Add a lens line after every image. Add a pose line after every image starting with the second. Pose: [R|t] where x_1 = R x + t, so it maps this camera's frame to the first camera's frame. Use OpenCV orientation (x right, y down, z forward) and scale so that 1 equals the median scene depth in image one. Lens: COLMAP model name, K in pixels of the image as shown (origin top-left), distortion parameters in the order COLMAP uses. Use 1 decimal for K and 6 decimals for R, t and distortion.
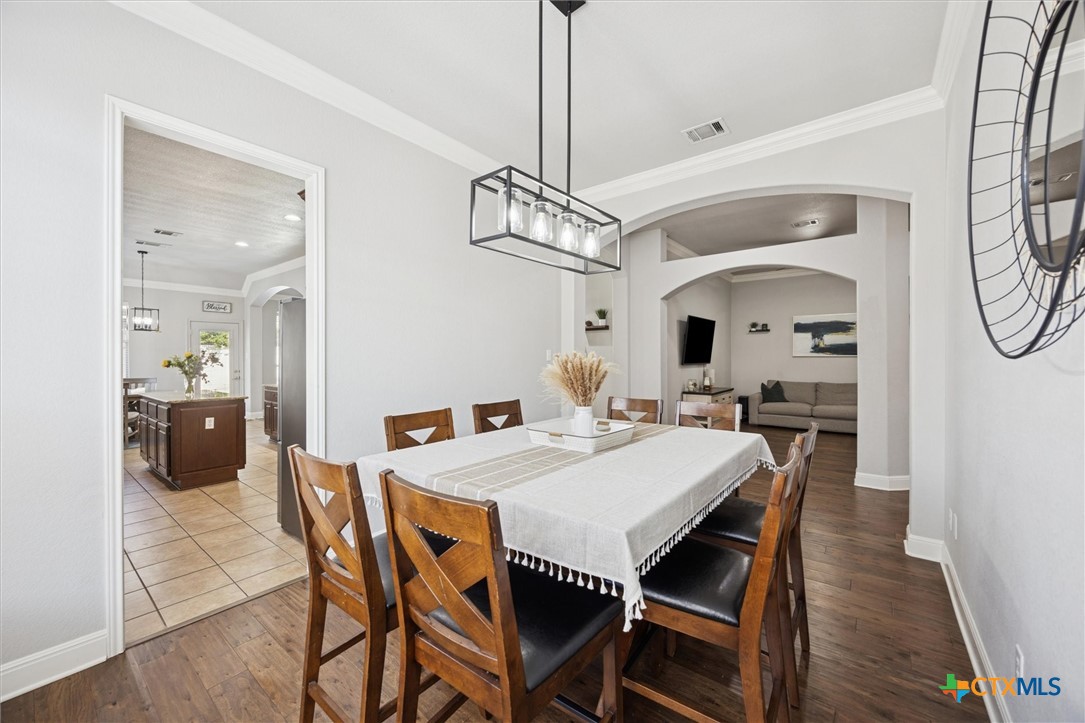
lens RADIAL K [[413.9, 0, 551.0], [0, 413.9, 359.1], [0, 0, 1]] dist [-0.005734, -0.000198]
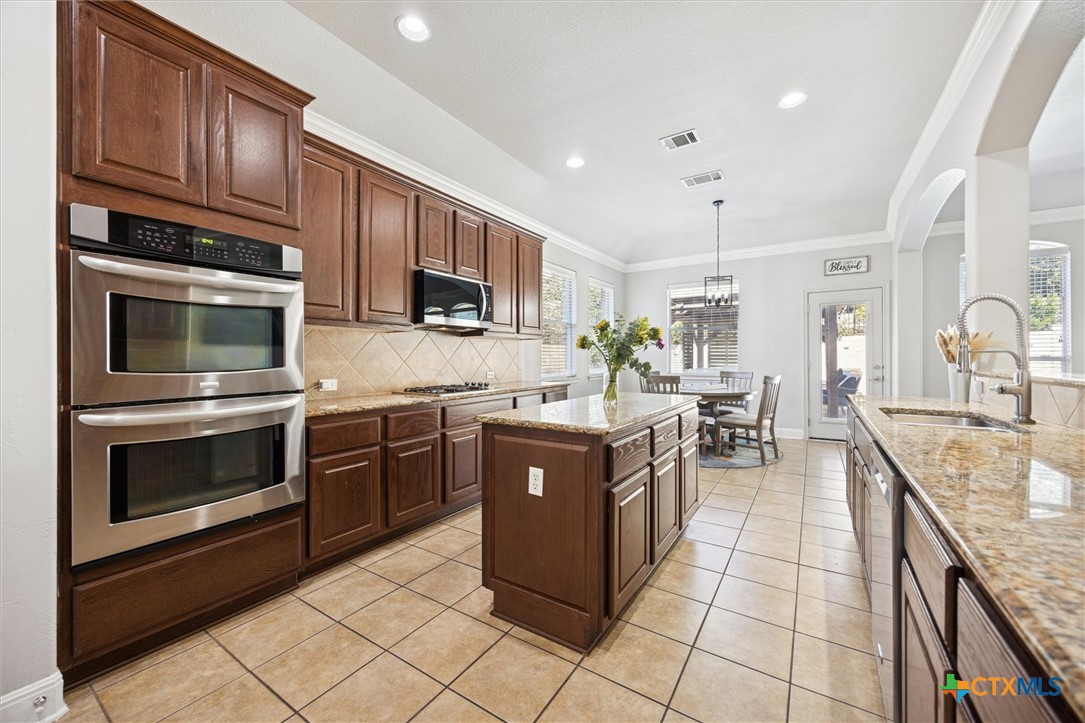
lens RADIAL K [[413.9, 0, 545.0], [0, 413.9, 357.7], [0, 0, 1]] dist [-0.005734, -0.000198]
pose [[0.077165, -0.001928, -0.997016, -0.275445], [0.000365, 0.999998, -0.001905, 0.022676], [0.997018, -0.000217, 0.077166, 0.639185]]
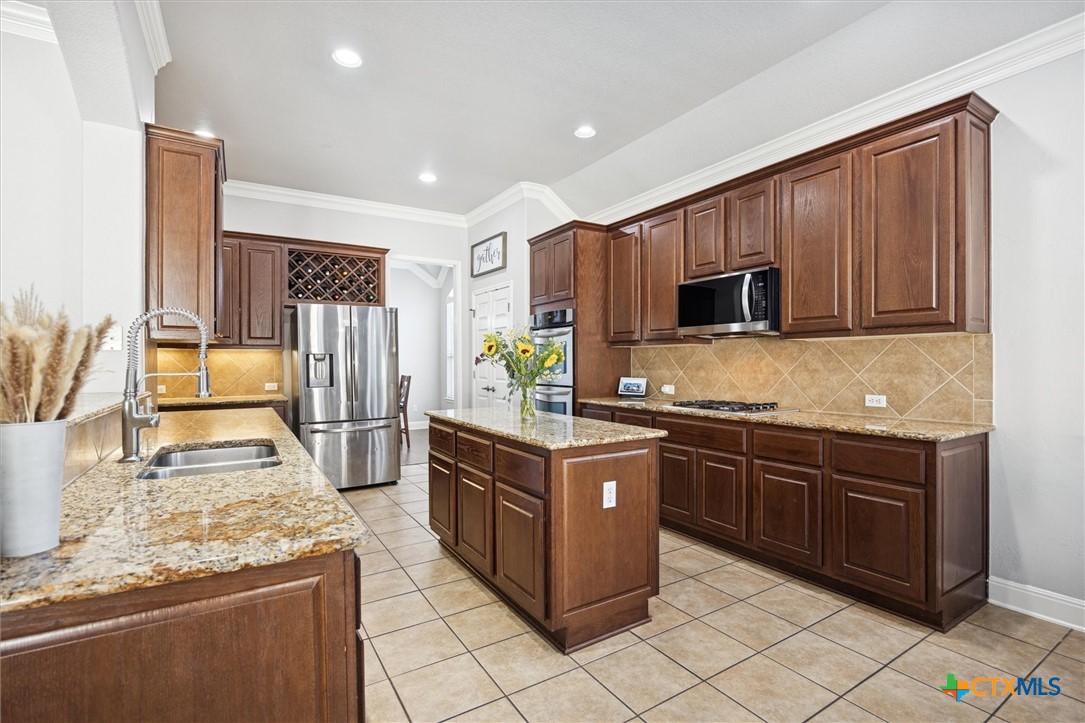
lens RADIAL K [[502.2, 0, 557.0], [0, 502.2, 366.0], [0, 0, 1]] dist [-0.016791, 0.000108]
pose [[-0.940226, 0.000154, 0.340551, -0.812540], [0.003672, 0.999946, 0.009684, 0.011479], [-0.340532, 0.010356, -0.940176, 1.125085]]
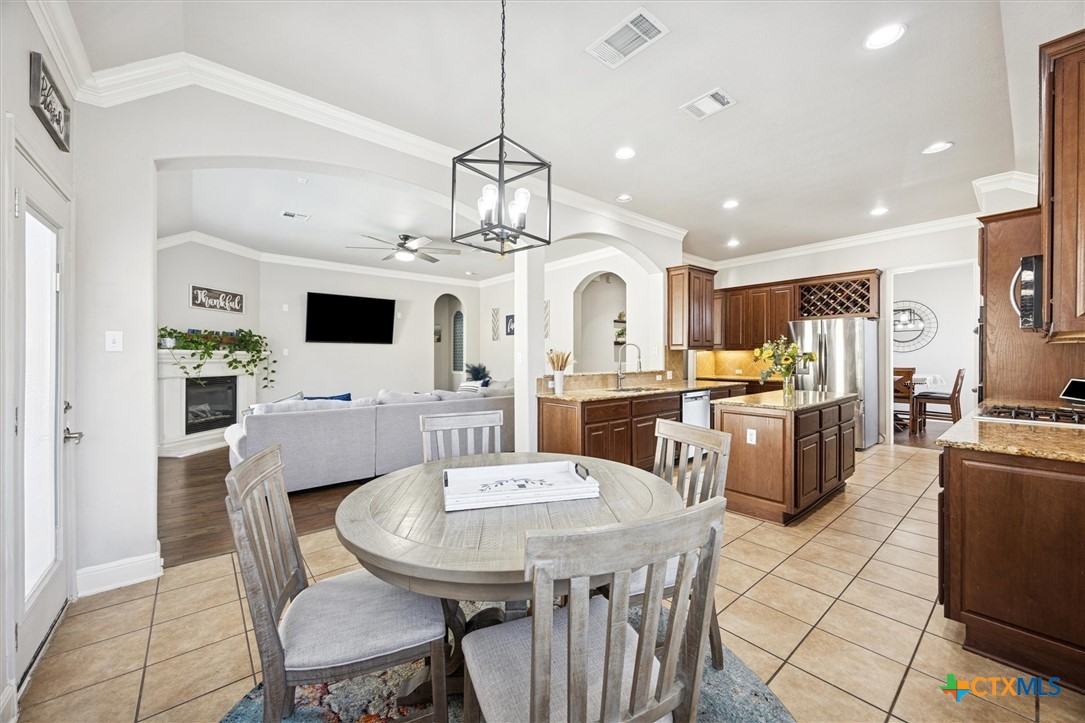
lens RADIAL K [[413.9, 0, 545.4], [0, 413.9, 355.9], [0, 0, 1]] dist [-0.005734, -0.000198]
pose [[0.212677, -0.000823, 0.977122, -1.263741], [0.004571, 0.999990, -0.000153, 0.004213], [-0.977112, 0.004499, 0.212678, 0.931658]]
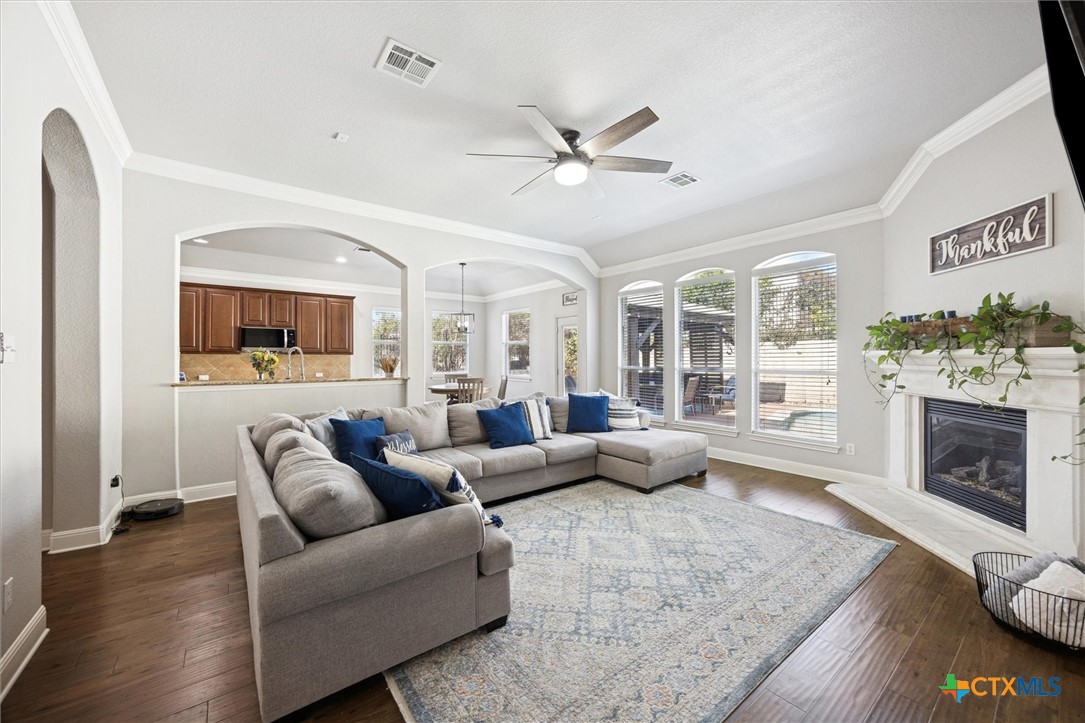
lens RADIAL K [[413.9, 0, 546.3], [0, 413.9, 359.6], [0, 0, 1]] dist [-0.005734, -0.000198]
pose [[-0.242193, 0.003792, -0.970221, 0.065166], [-0.000631, 0.999992, 0.004065, -0.000339], [0.970228, 0.001596, -0.242188, 1.524192]]
